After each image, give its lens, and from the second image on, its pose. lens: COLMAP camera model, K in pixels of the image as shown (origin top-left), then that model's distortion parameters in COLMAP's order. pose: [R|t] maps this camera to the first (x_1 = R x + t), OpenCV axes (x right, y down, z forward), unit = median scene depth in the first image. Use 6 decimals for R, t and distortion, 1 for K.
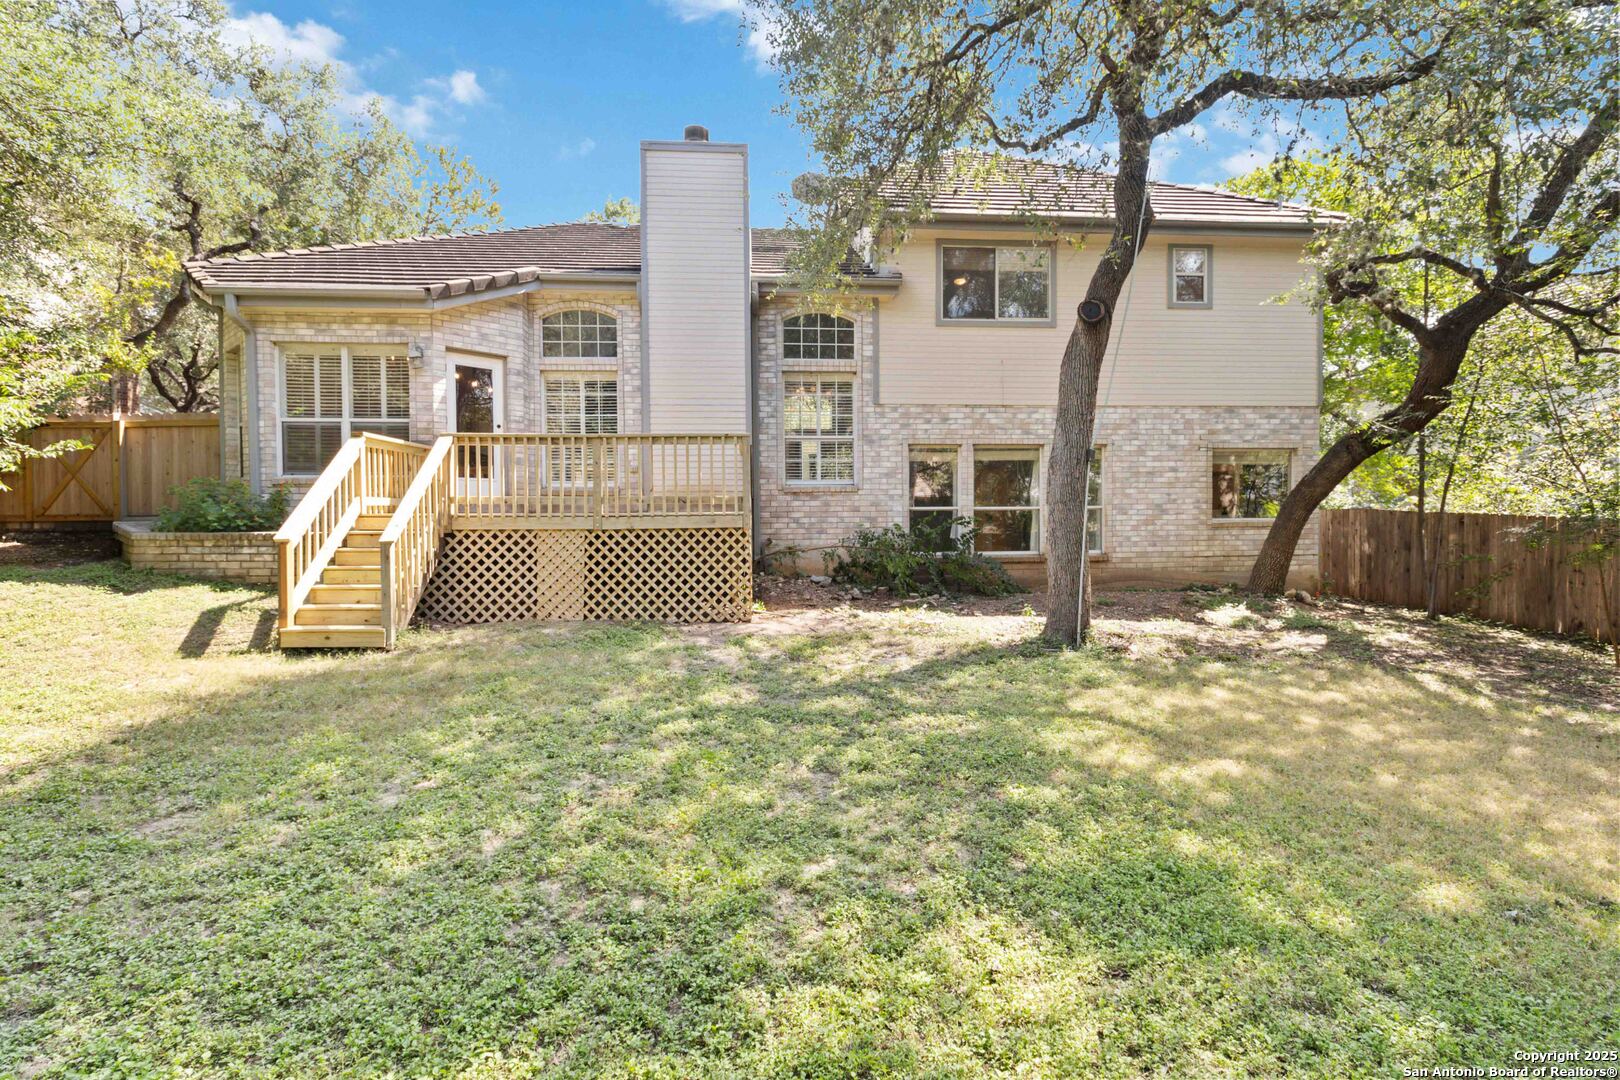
lens RADIAL K [[741.1, 0, 818.2], [0, 741.1, 511.3], [0, 0, 1]] dist [0.000841, 0.000168]
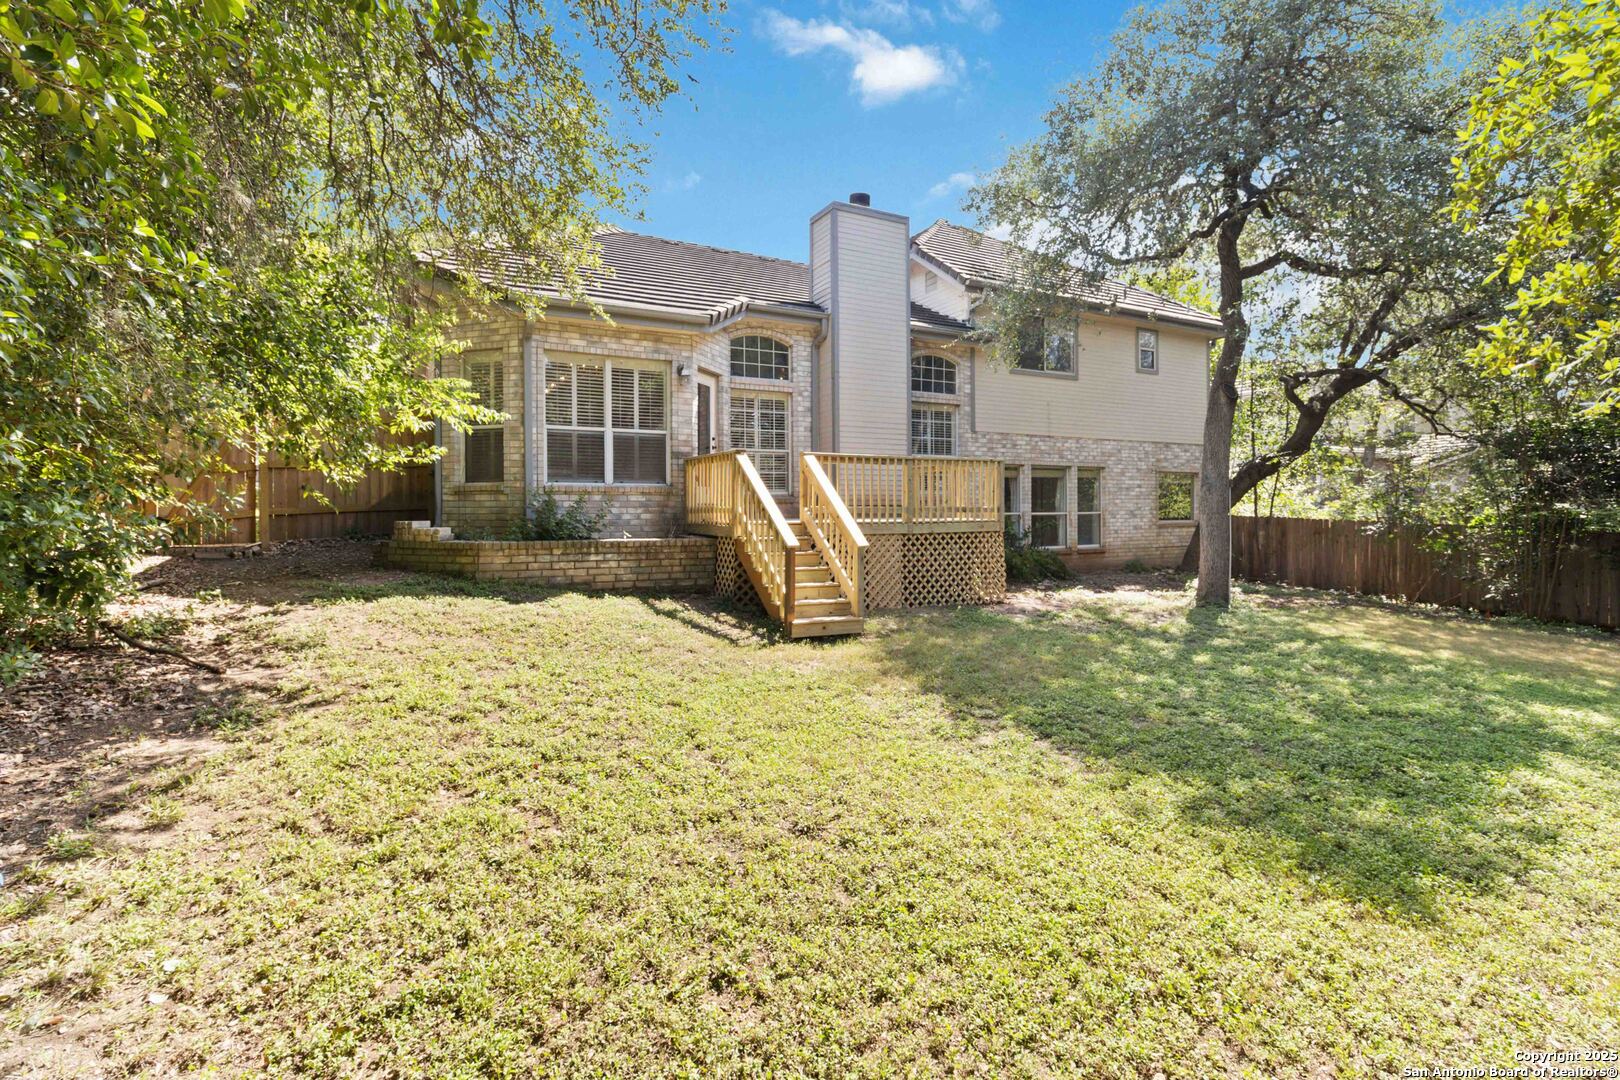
lens RADIAL K [[741.1, 0, 818.2], [0, 741.1, 511.3], [0, 0, 1]] dist [0.000841, 0.000168]
pose [[0.916529, 0.000710, 0.399967, -0.696577], [-0.002267, 0.999992, 0.003418, -0.012516], [-0.399961, -0.004039, 0.916523, -0.056983]]
